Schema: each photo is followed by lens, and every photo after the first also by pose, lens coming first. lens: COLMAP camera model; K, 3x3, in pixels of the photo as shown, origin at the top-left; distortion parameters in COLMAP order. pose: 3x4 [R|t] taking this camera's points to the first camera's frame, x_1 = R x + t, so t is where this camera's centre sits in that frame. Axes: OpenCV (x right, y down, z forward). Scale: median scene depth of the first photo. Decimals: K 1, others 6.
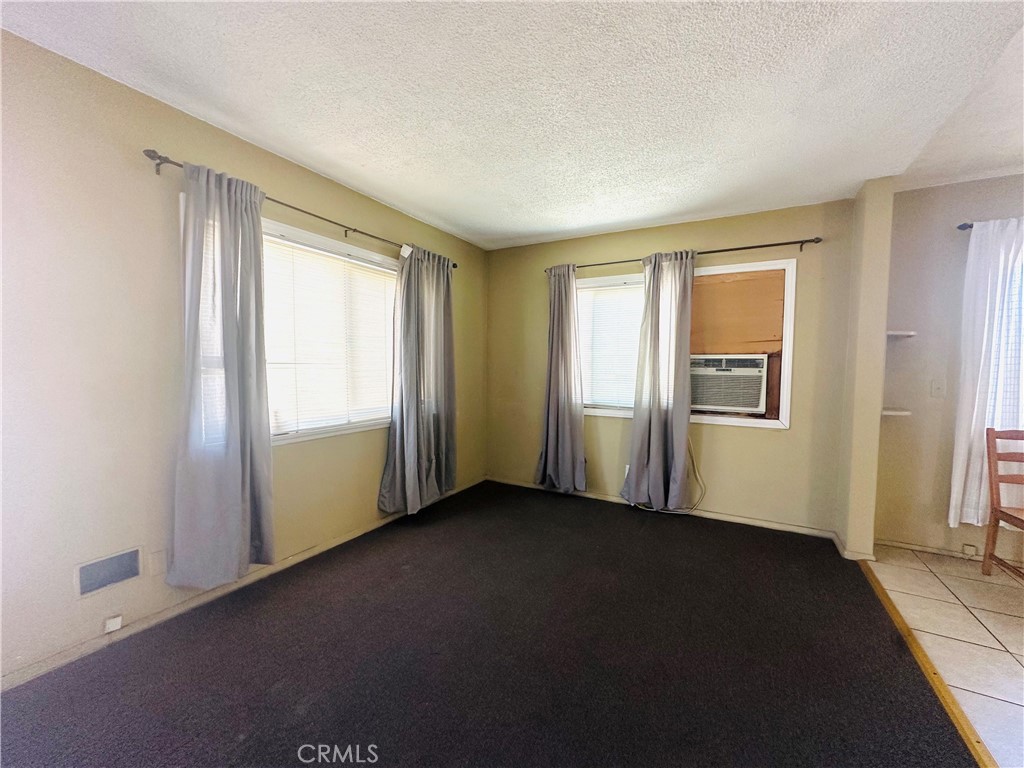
lens RADIAL K [[408.8, 0, 509.6], [0, 408.8, 384.0], [0, 0, 1]] dist [0.001235, -0.000785]
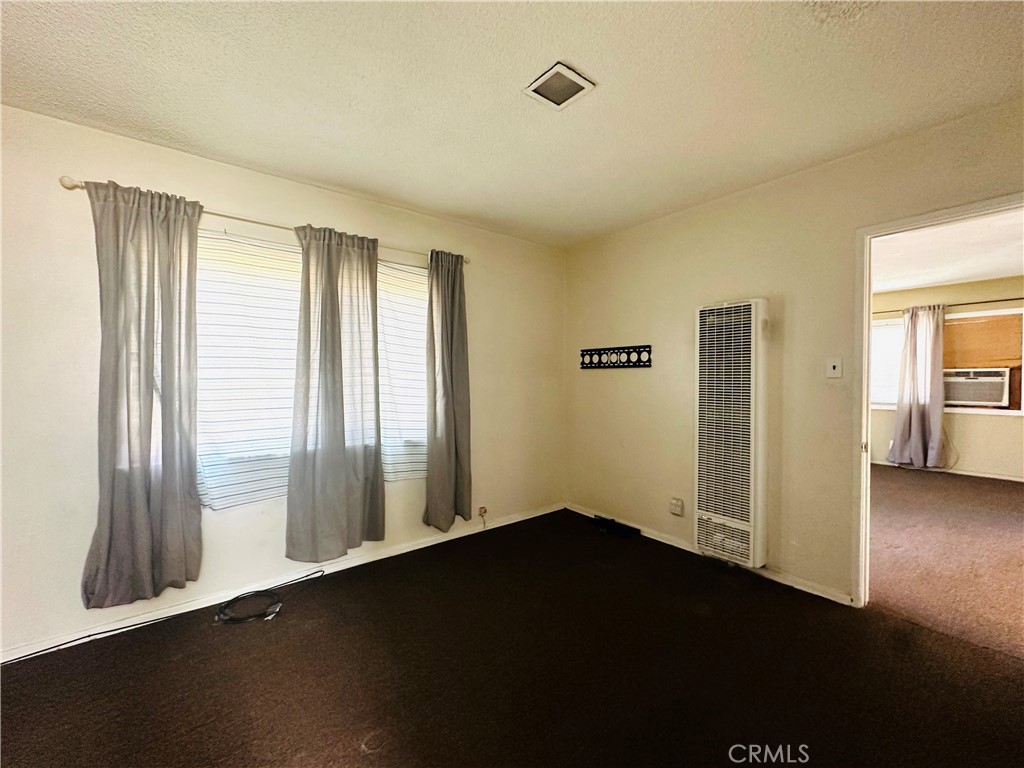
lens RADIAL K [[408.8, 0, 510.9], [0, 408.8, 386.3], [0, 0, 1]] dist [0.001235, -0.000785]
pose [[0.905931, -0.007317, -0.423362, -0.408188], [-0.004914, 0.999602, -0.027792, 0.047173], [0.423396, 0.027258, 0.905534, -1.150446]]
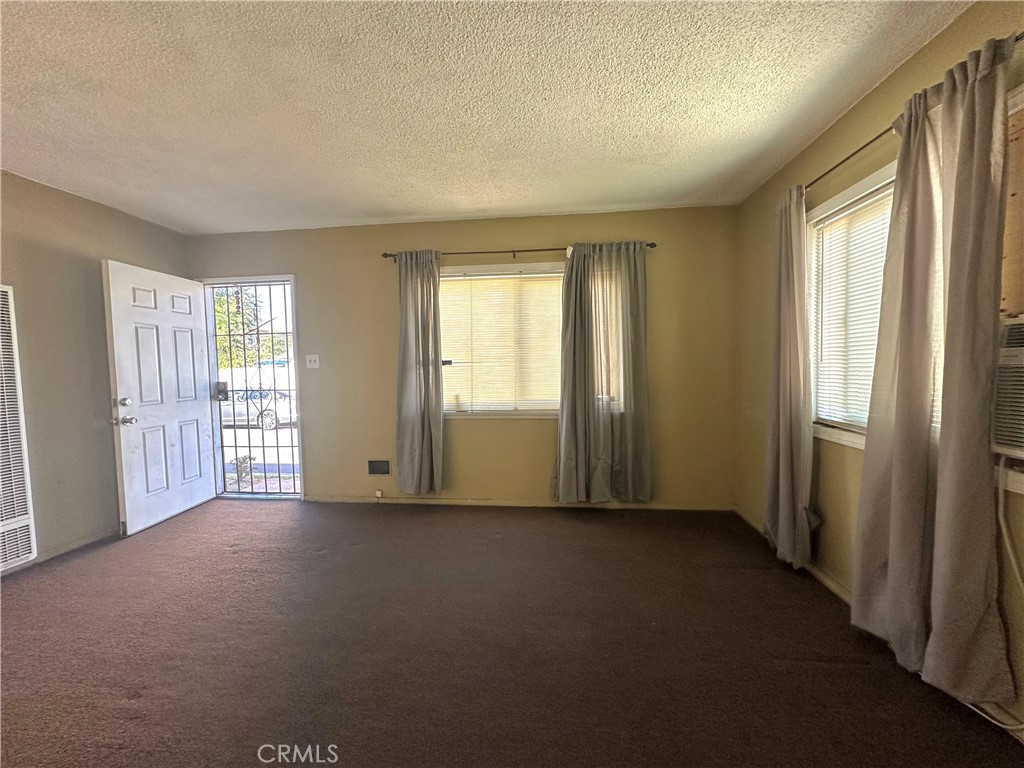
lens RADIAL K [[408.8, 0, 514.7], [0, 408.8, 382.6], [0, 0, 1]] dist [0.001235, -0.000785]
pose [[0.397926, 0.021949, -0.917155, 0.629792], [-0.022851, 0.999641, 0.014009, -0.002980], [0.917133, 0.015384, 0.398284, 0.442180]]
